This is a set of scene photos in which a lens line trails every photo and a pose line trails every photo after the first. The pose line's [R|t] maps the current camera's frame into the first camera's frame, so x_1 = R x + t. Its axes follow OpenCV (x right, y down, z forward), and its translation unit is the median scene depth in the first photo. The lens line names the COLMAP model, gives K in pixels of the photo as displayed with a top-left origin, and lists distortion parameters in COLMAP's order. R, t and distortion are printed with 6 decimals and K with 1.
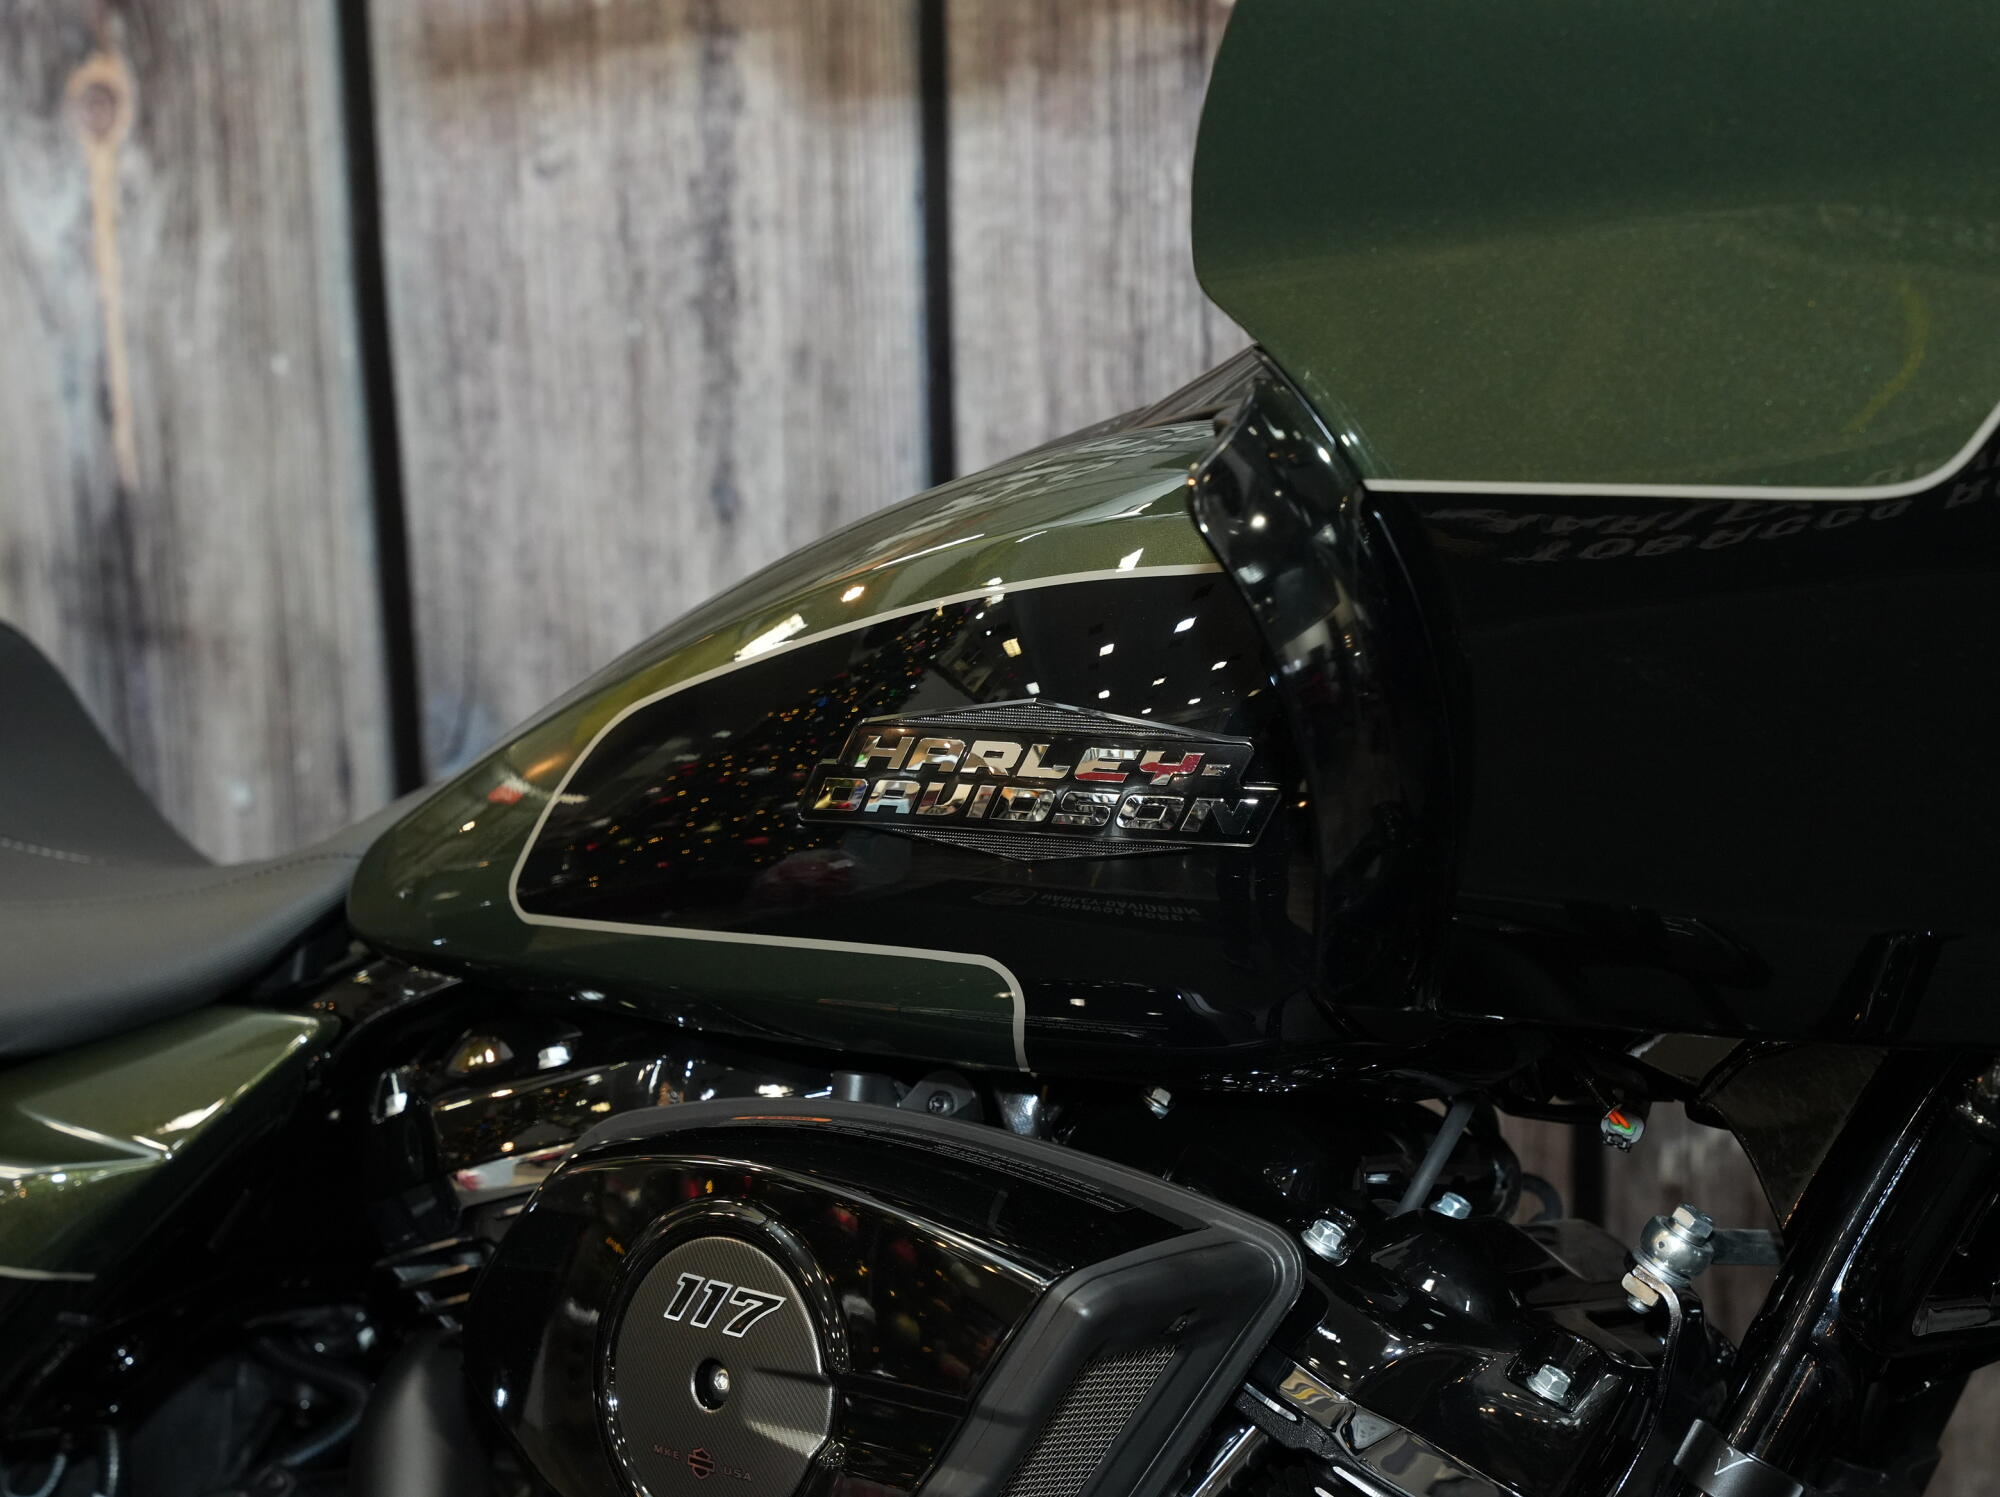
lens RADIAL K [[4343.8, 0, 1003.4], [0, 4343.8, 760.7], [0, 0, 1]] dist [0.031985, 0.000000]
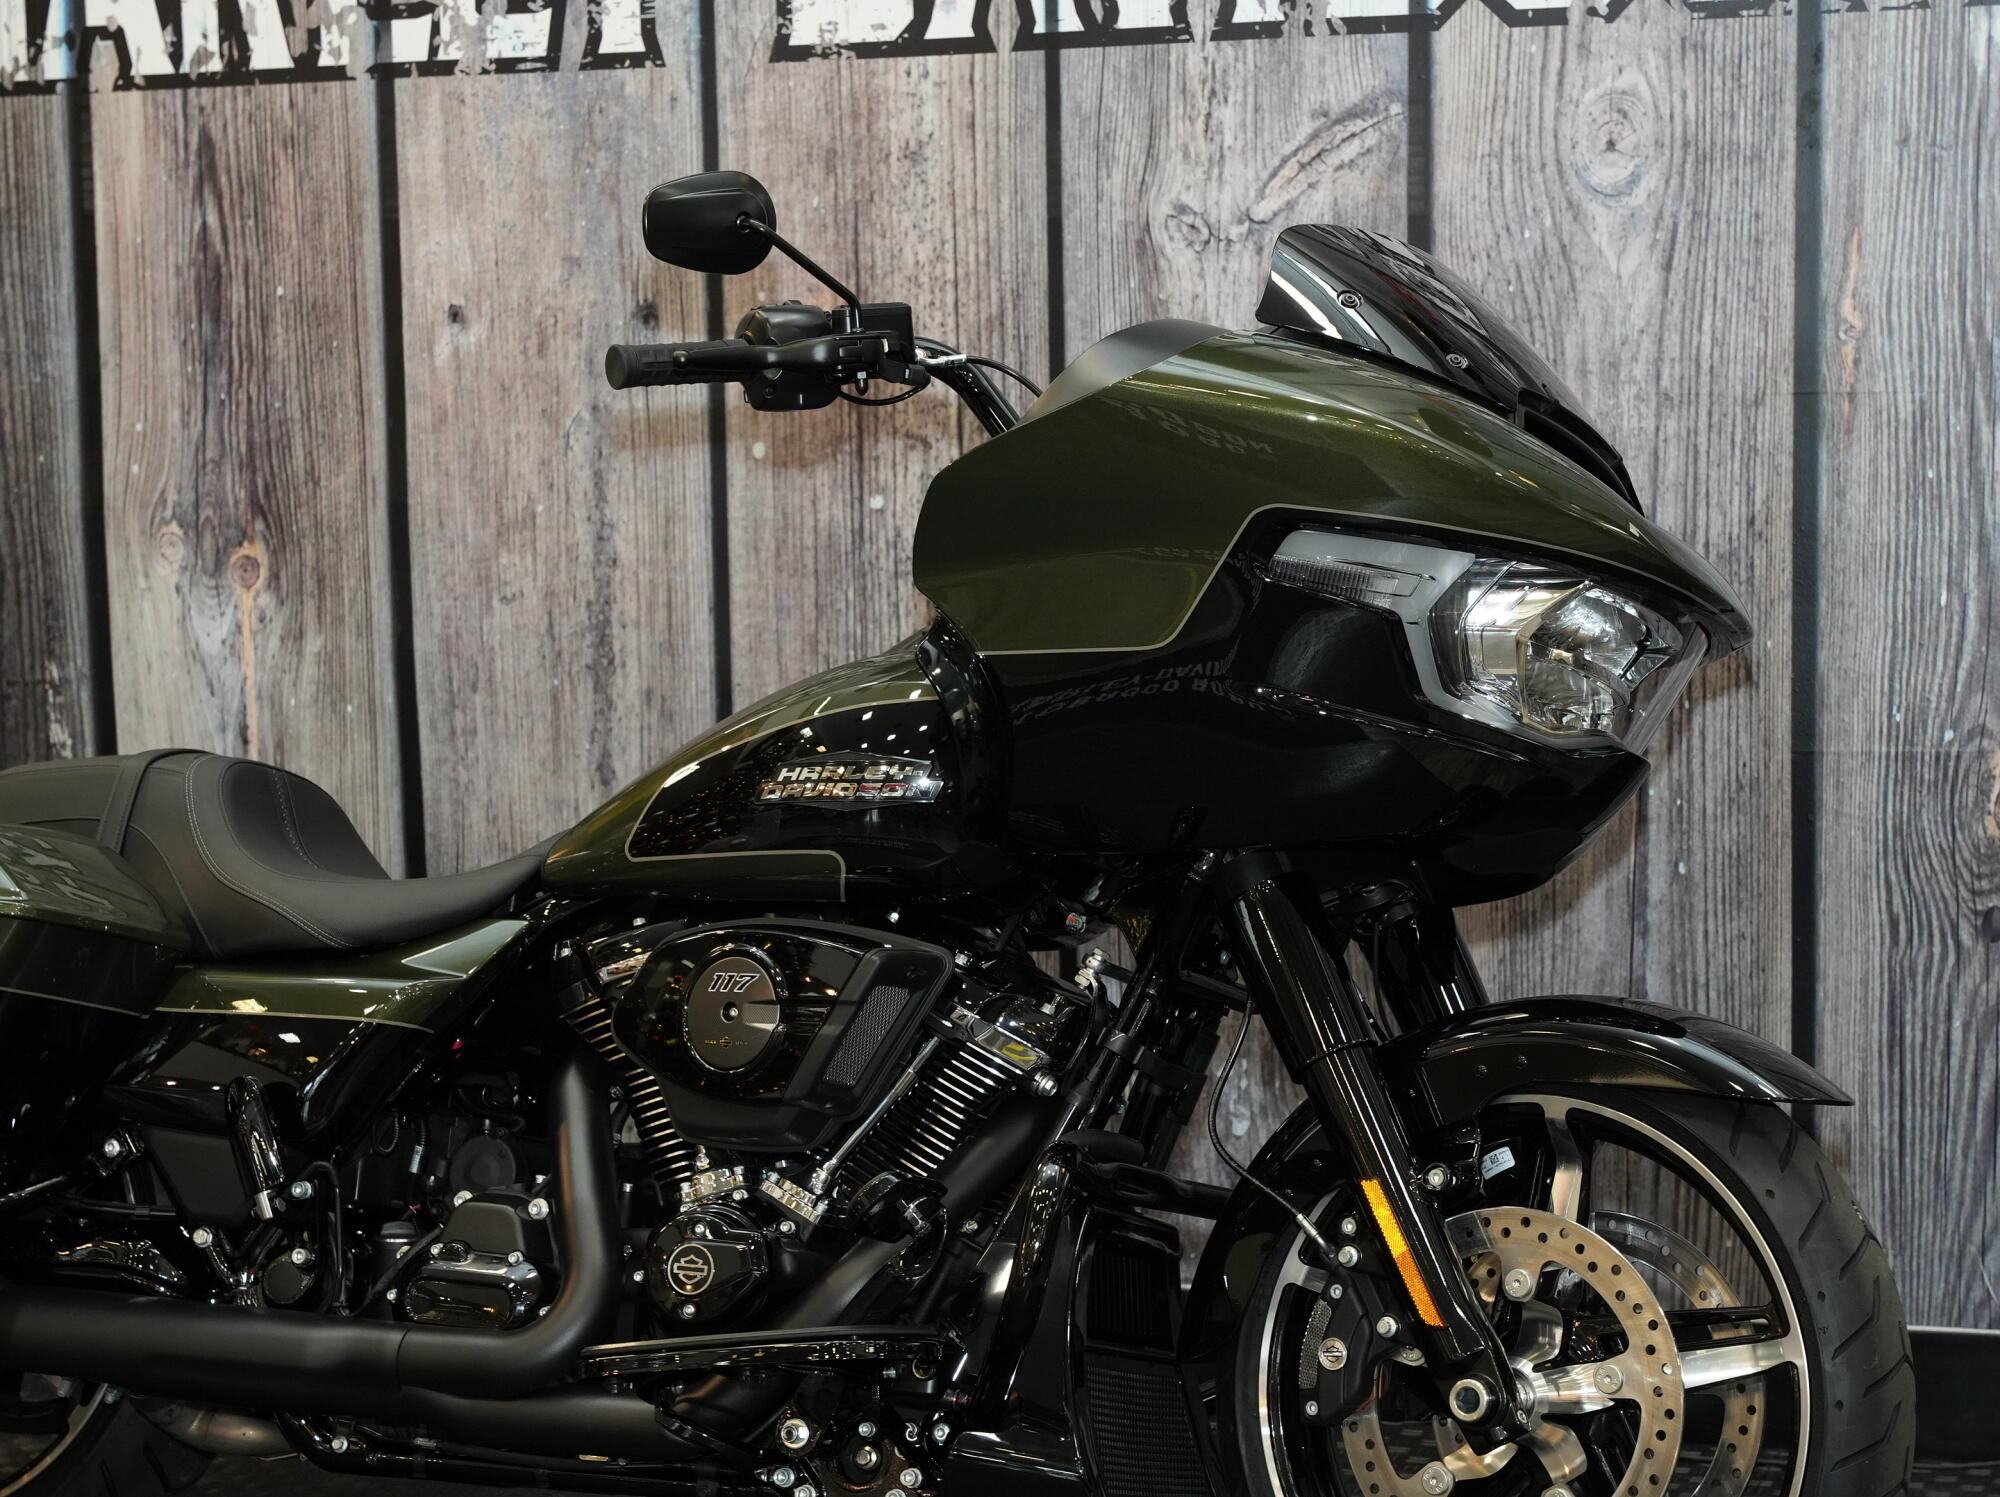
lens RADIAL K [[4343.8, 0, 995.6], [0, 4343.8, 762.2], [0, 0, 1]] dist [0.031985, 0.000000]
pose [[0.993699, -0.009554, 0.111675, -0.106949], [0.023665, 0.991783, -0.125722, 0.175884], [-0.109556, 0.127572, 0.985760, -0.867460]]
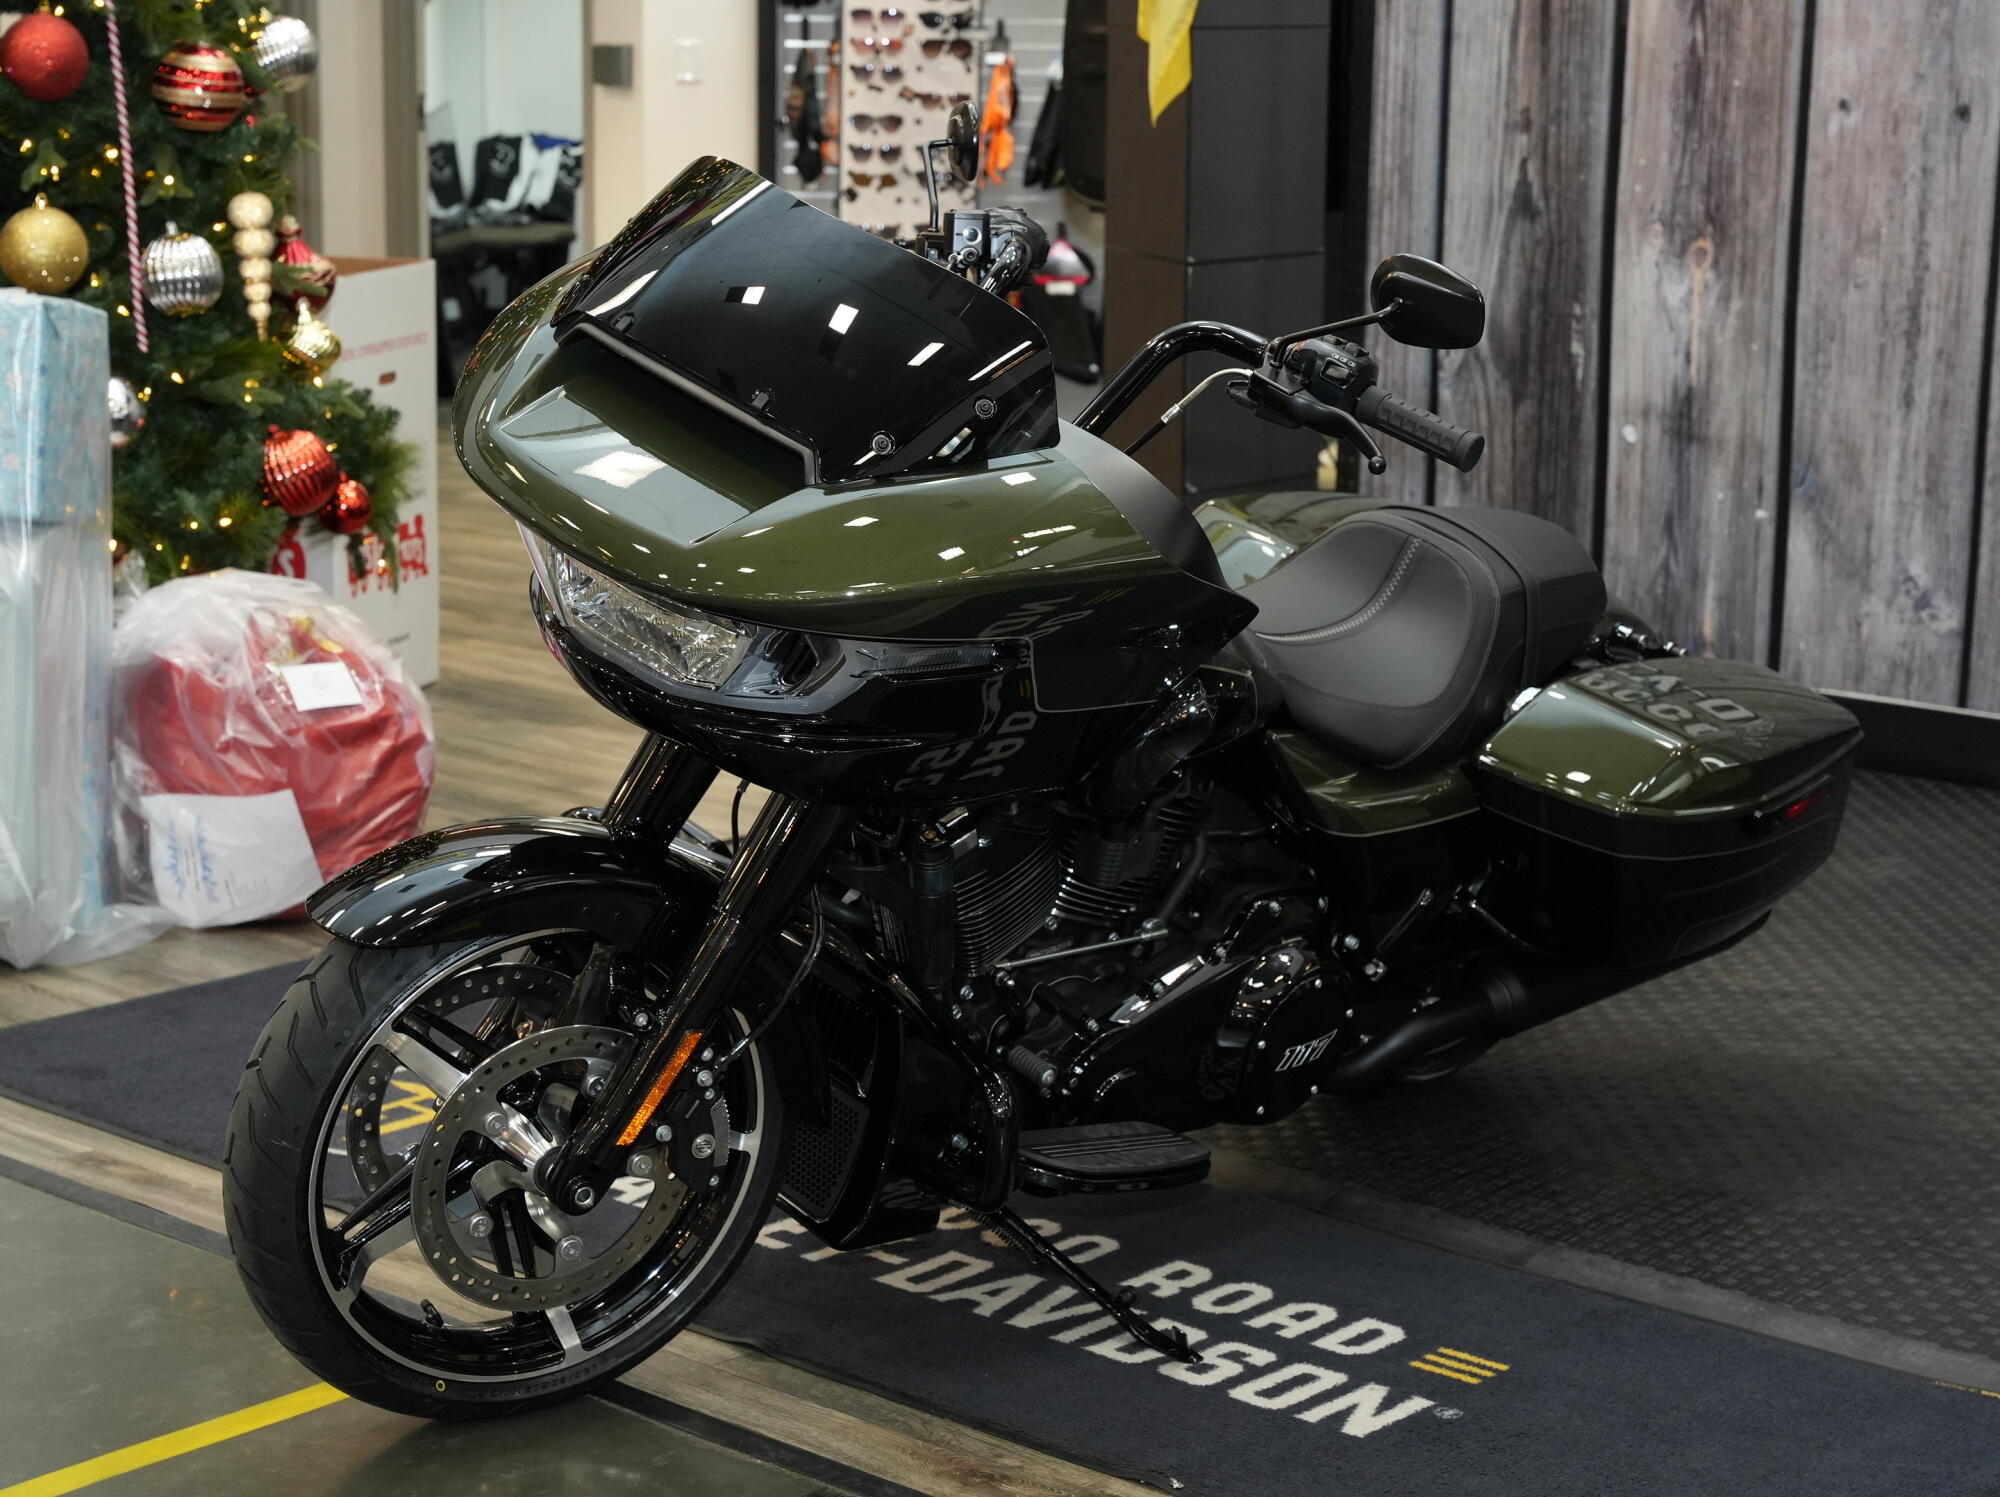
lens RADIAL K [[3806.3, 0, 1003.5], [0, 3806.3, 761.6], [0, 0, 1]] dist [0.038617, 0.000000]
pose [[0.964903, 0.091304, -0.246223, 0.004427], [-0.093698, 0.995599, 0.002003, 0.243789], [0.245322, 0.021138, 0.969211, -1.709327]]
